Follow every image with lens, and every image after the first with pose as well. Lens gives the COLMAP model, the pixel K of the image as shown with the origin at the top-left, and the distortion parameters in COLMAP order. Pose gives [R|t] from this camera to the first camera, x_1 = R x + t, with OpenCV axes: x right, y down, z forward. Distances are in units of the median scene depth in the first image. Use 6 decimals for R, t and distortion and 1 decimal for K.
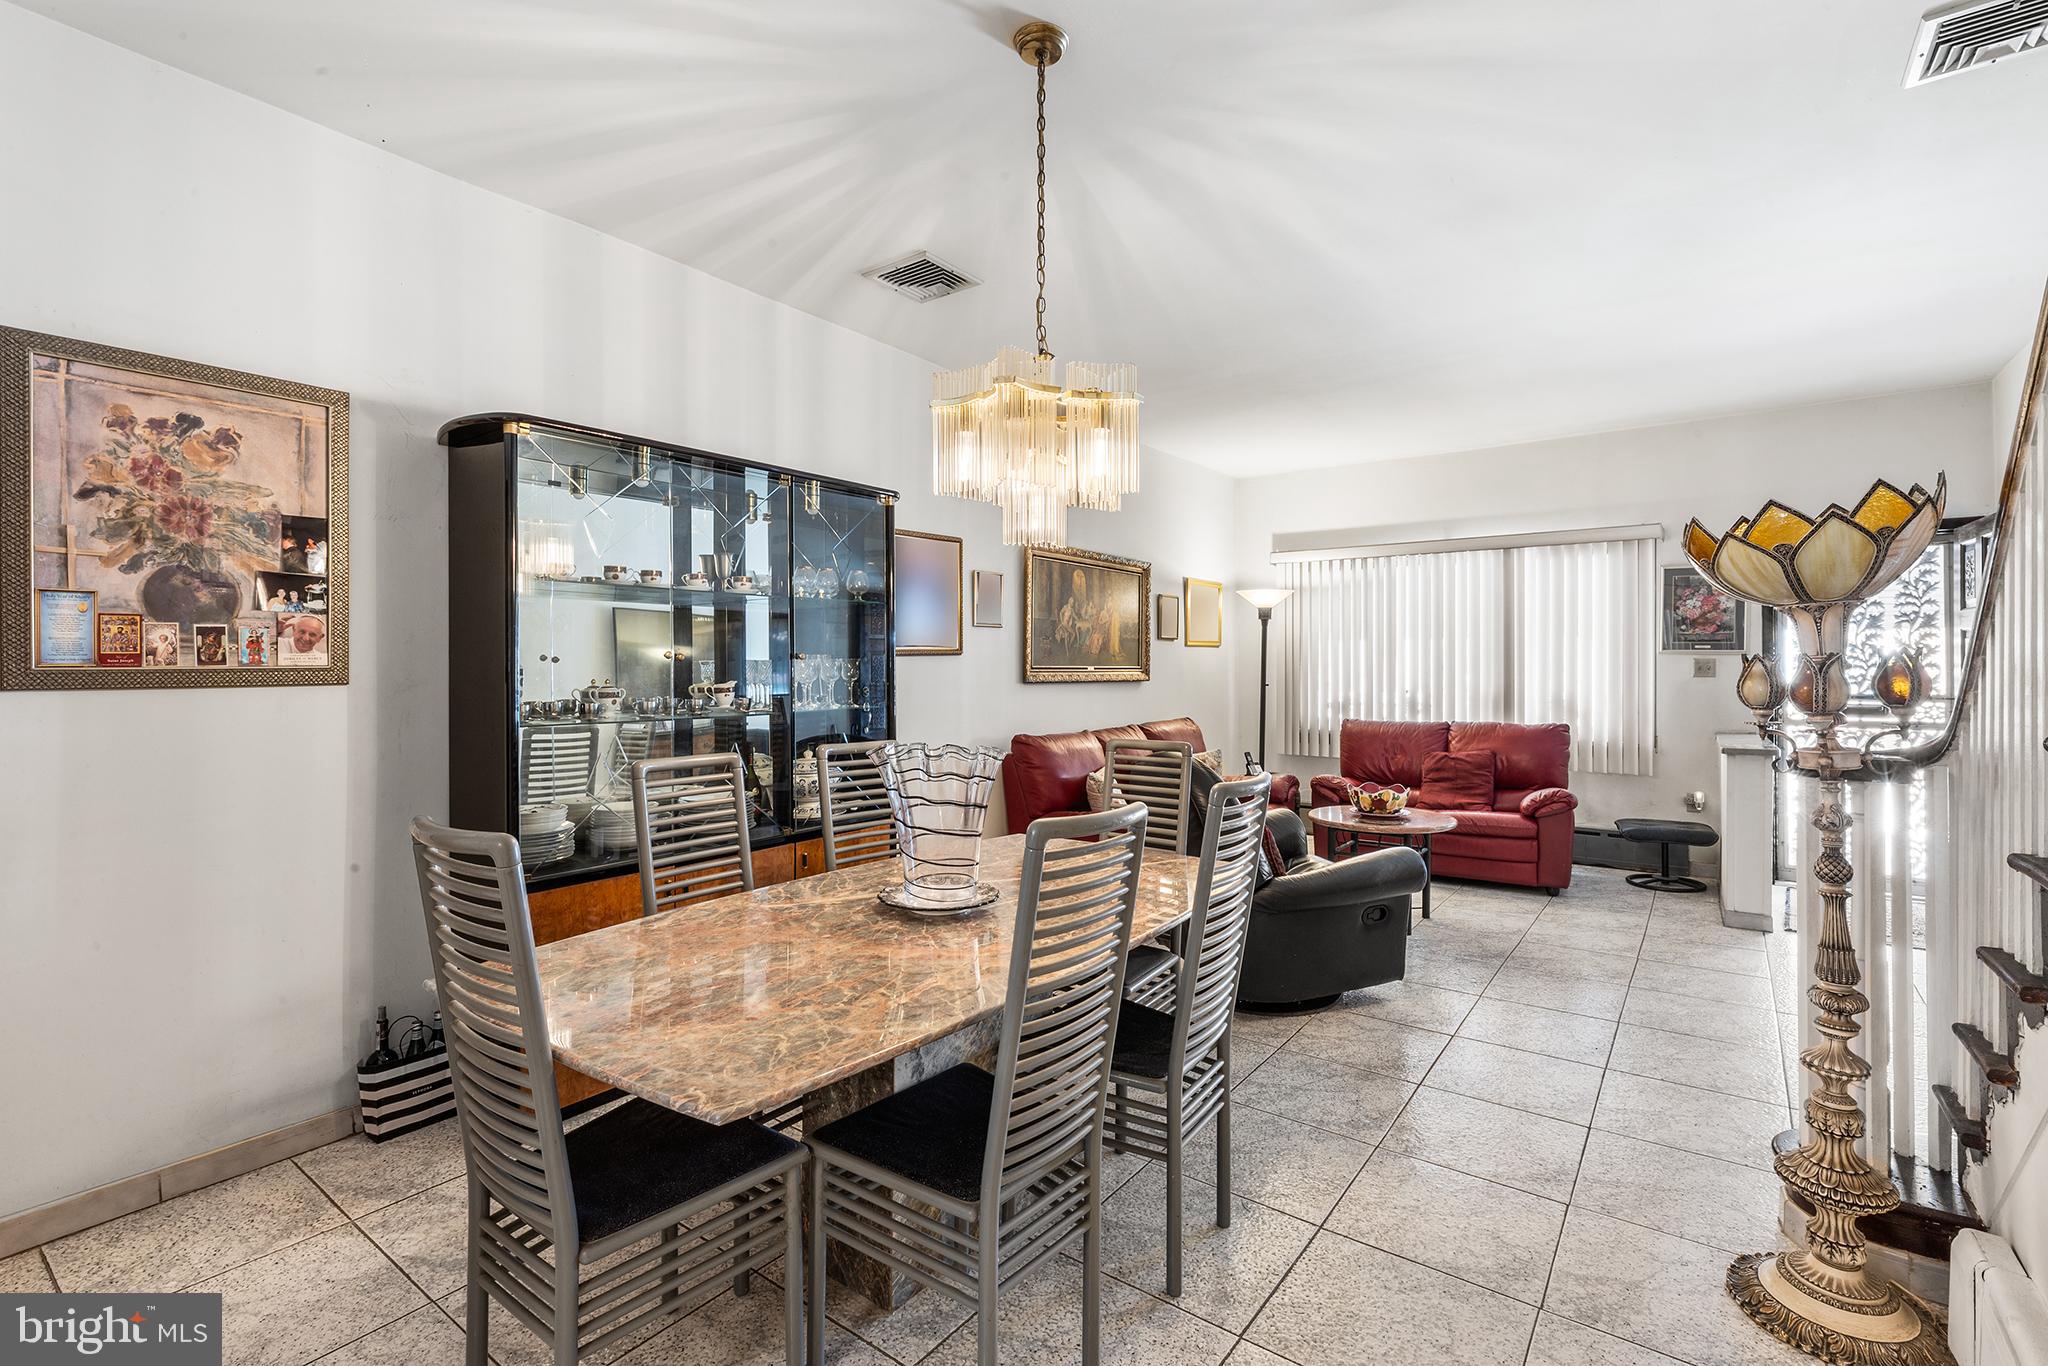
lens RADIAL K [[932.1, 0, 1014.2], [0, 932.1, 666.8], [0, 0, 1]] dist [0.003940, -0.001268]
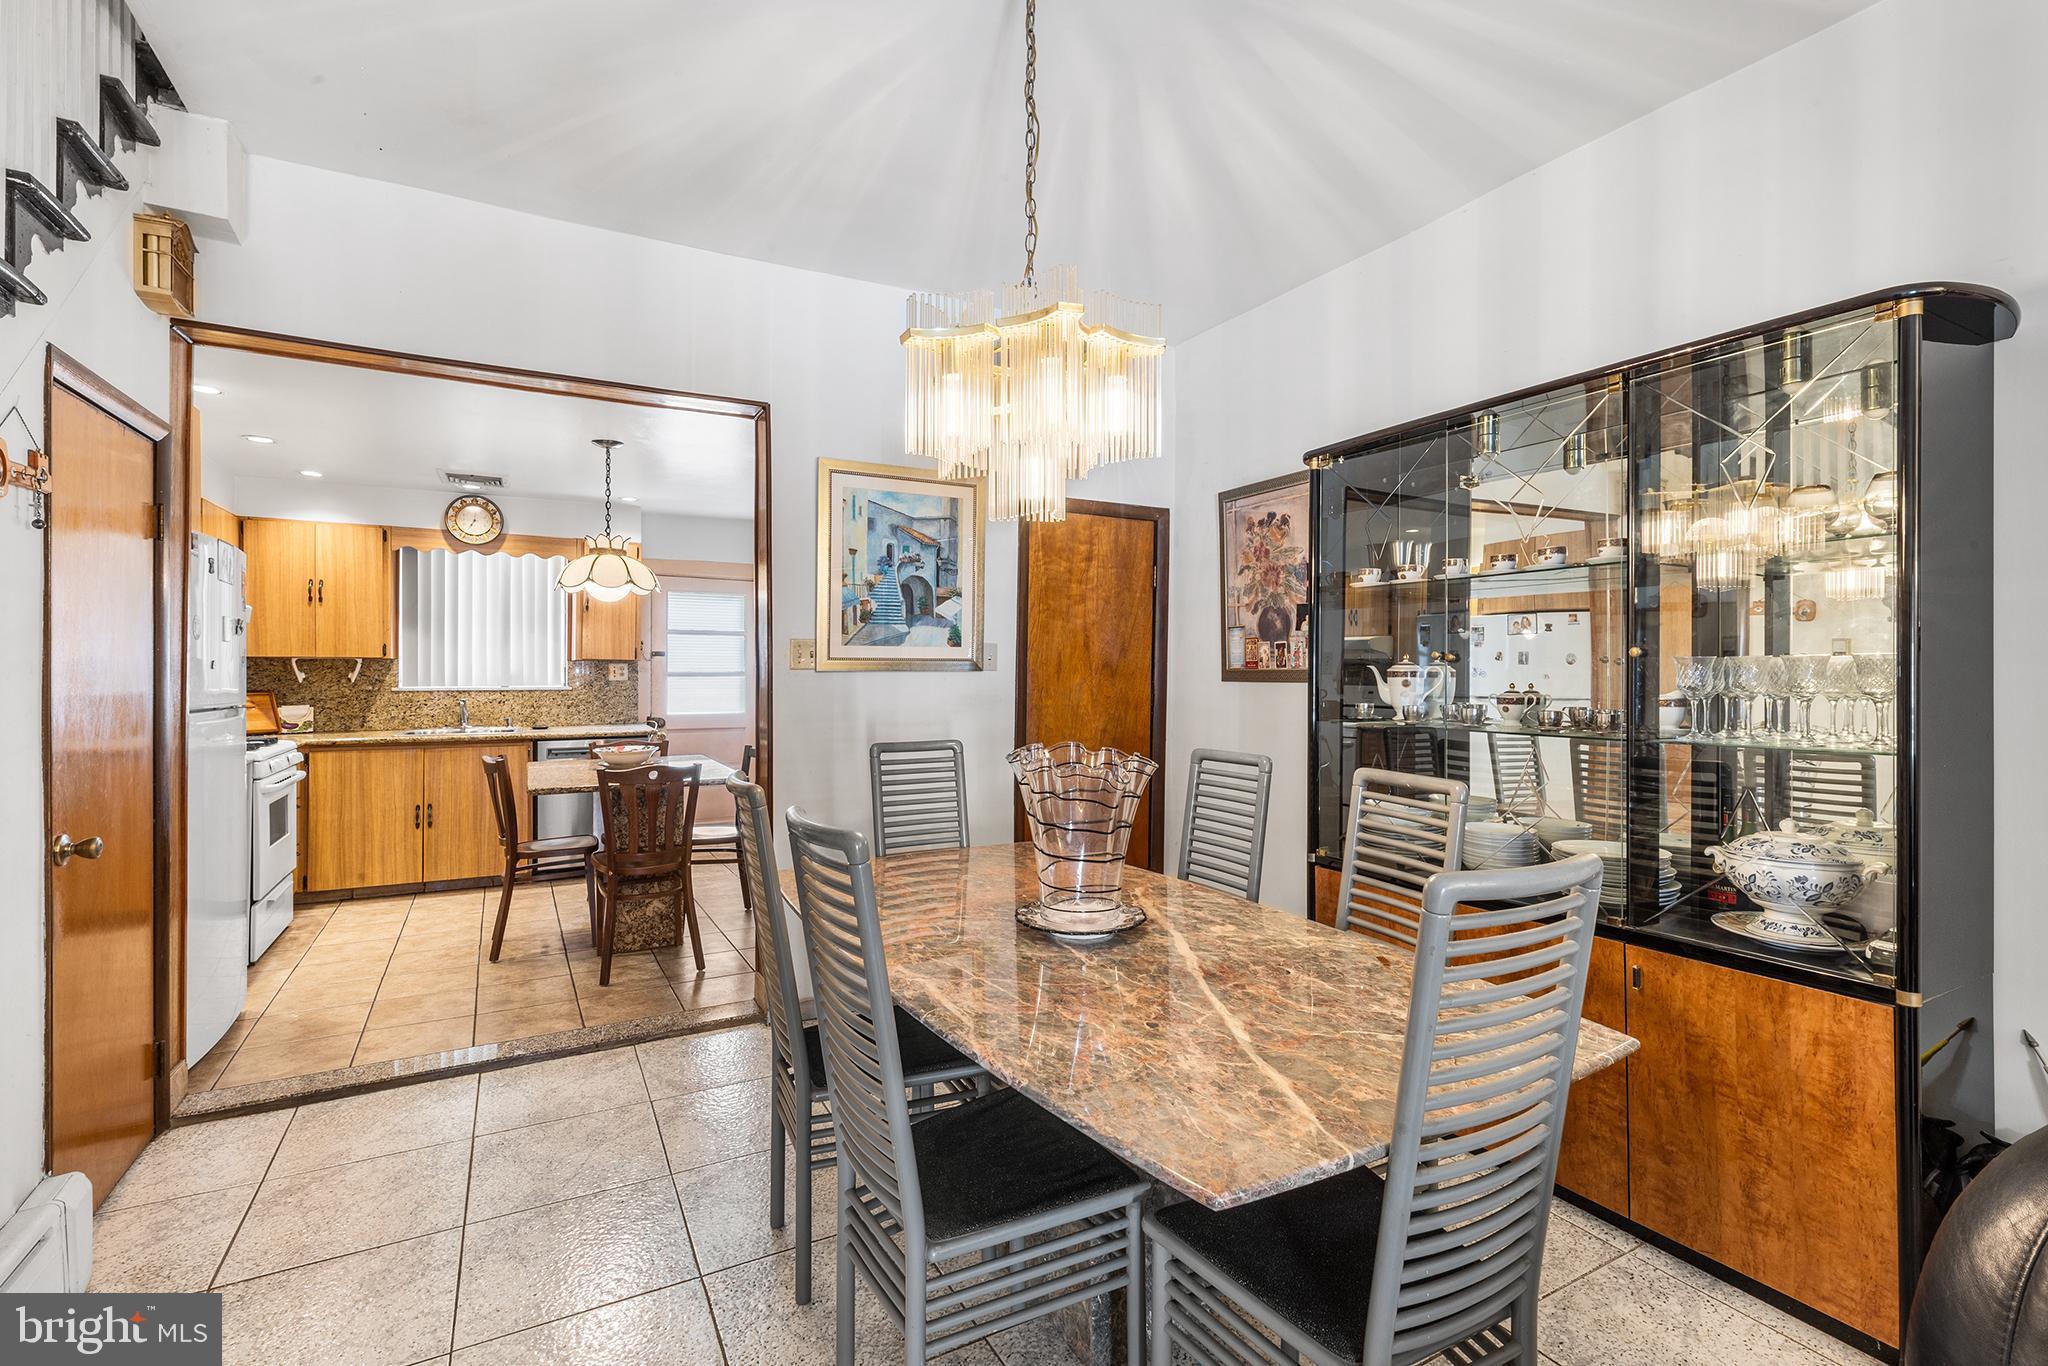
lens RADIAL K [[932.1, 0, 1034.0], [0, 932.1, 668.5], [0, 0, 1]] dist [0.003940, -0.001268]
pose [[-0.408026, -0.004648, -0.912958, 0.304577], [-0.005054, 0.999983, -0.002832, 0.002509], [0.912956, 0.003459, -0.408043, 0.525494]]
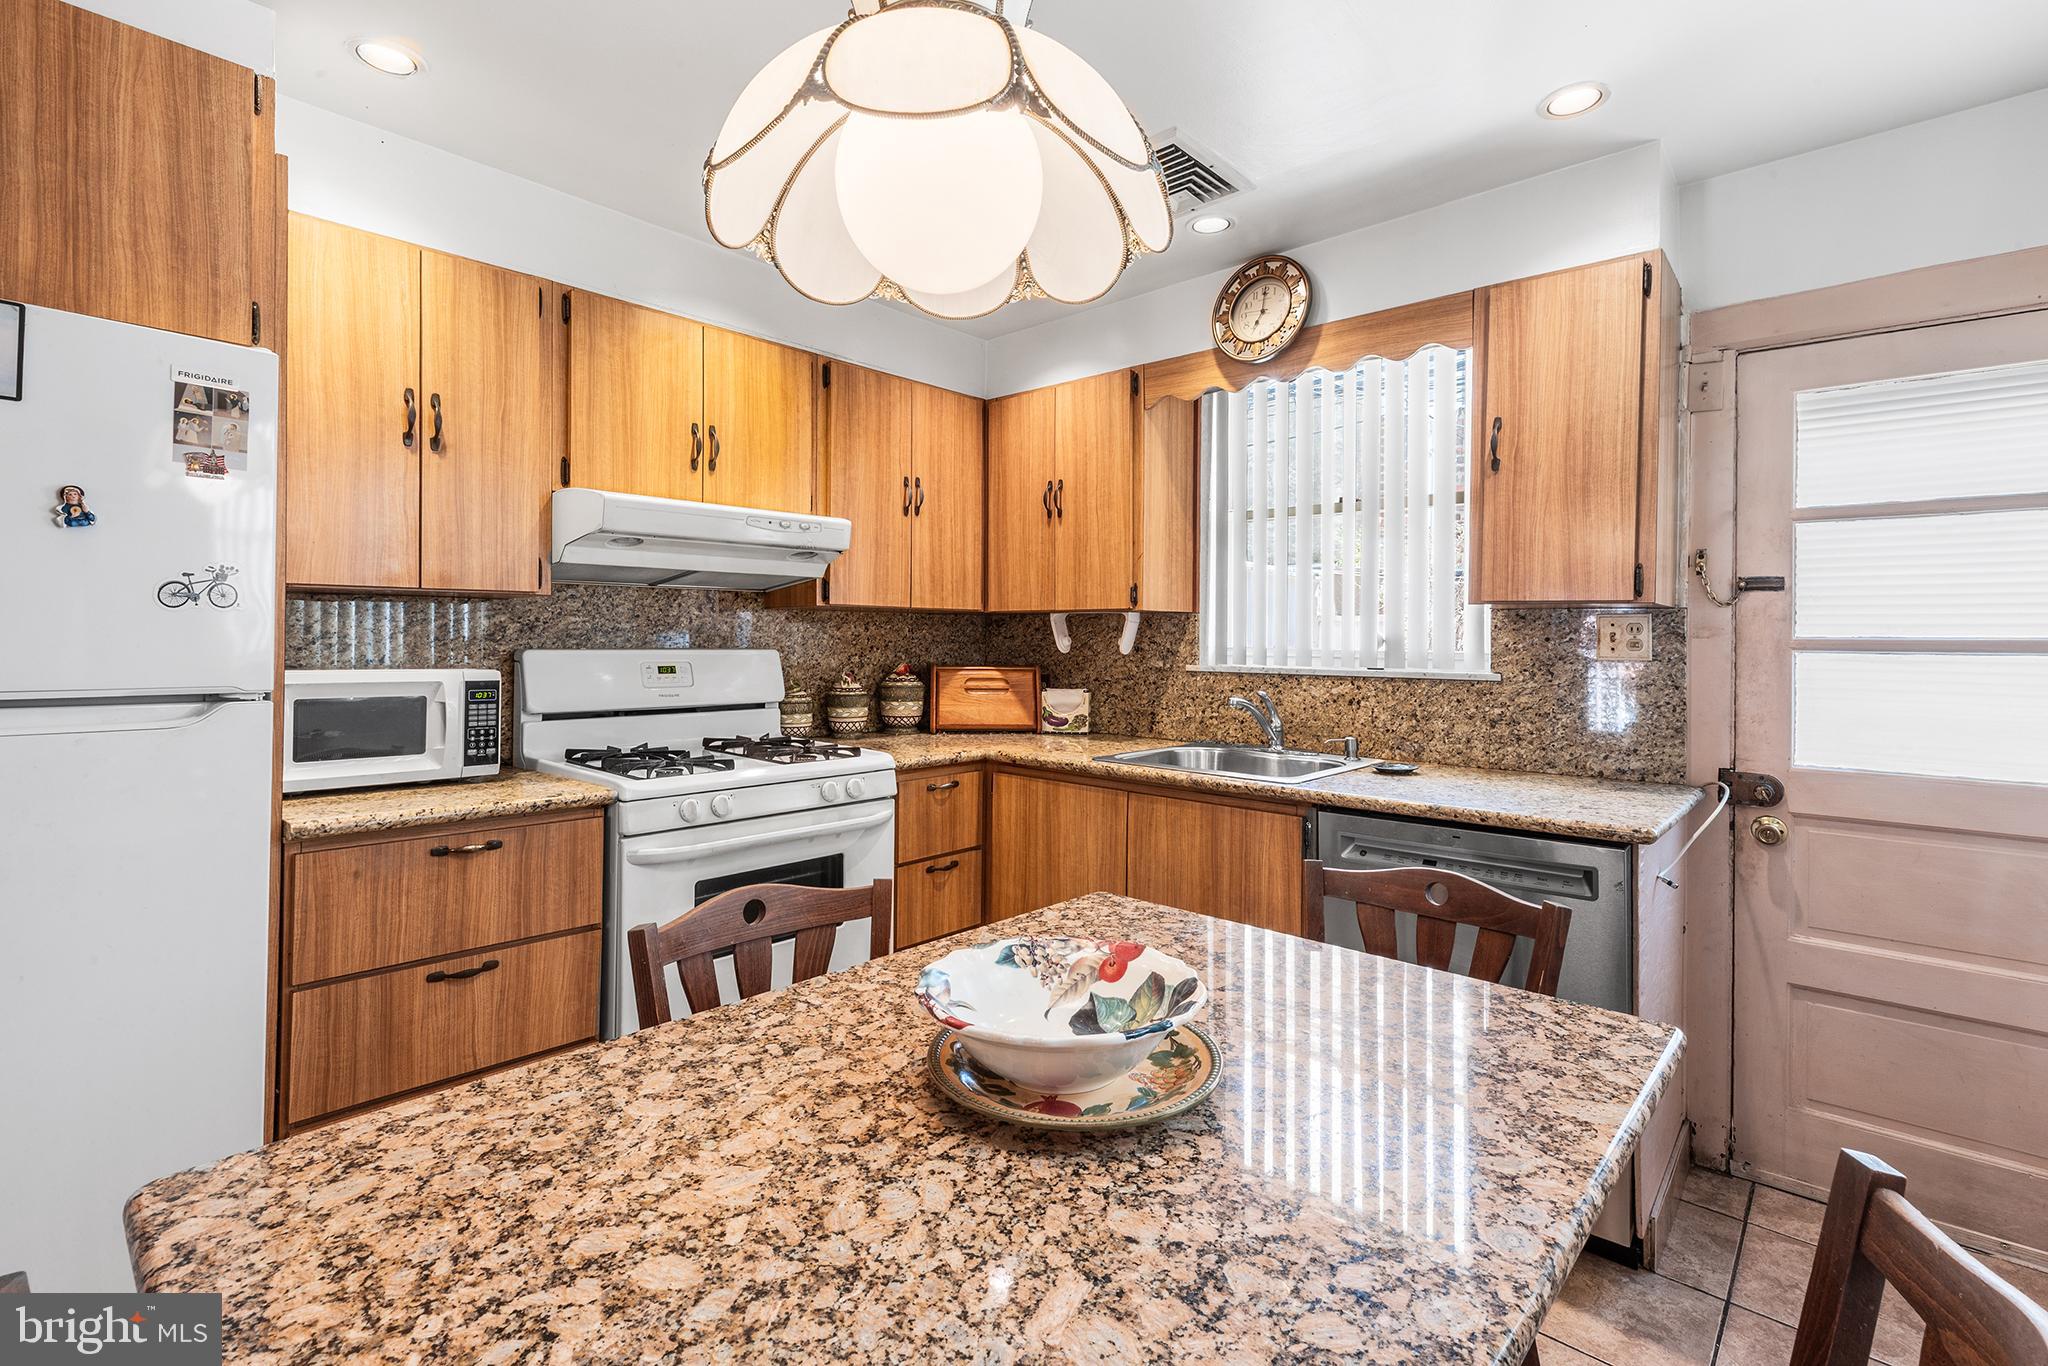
lens RADIAL K [[932.1, 0, 1019.5], [0, 932.1, 639.1], [0, 0, 1]] dist [0.003940, -0.001268]
pose [[-0.994554, -0.009004, 0.103836, -0.291804], [-0.008882, 0.999959, 0.001639, 0.008582], [-0.103847, 0.000708, -0.994593, 0.048622]]
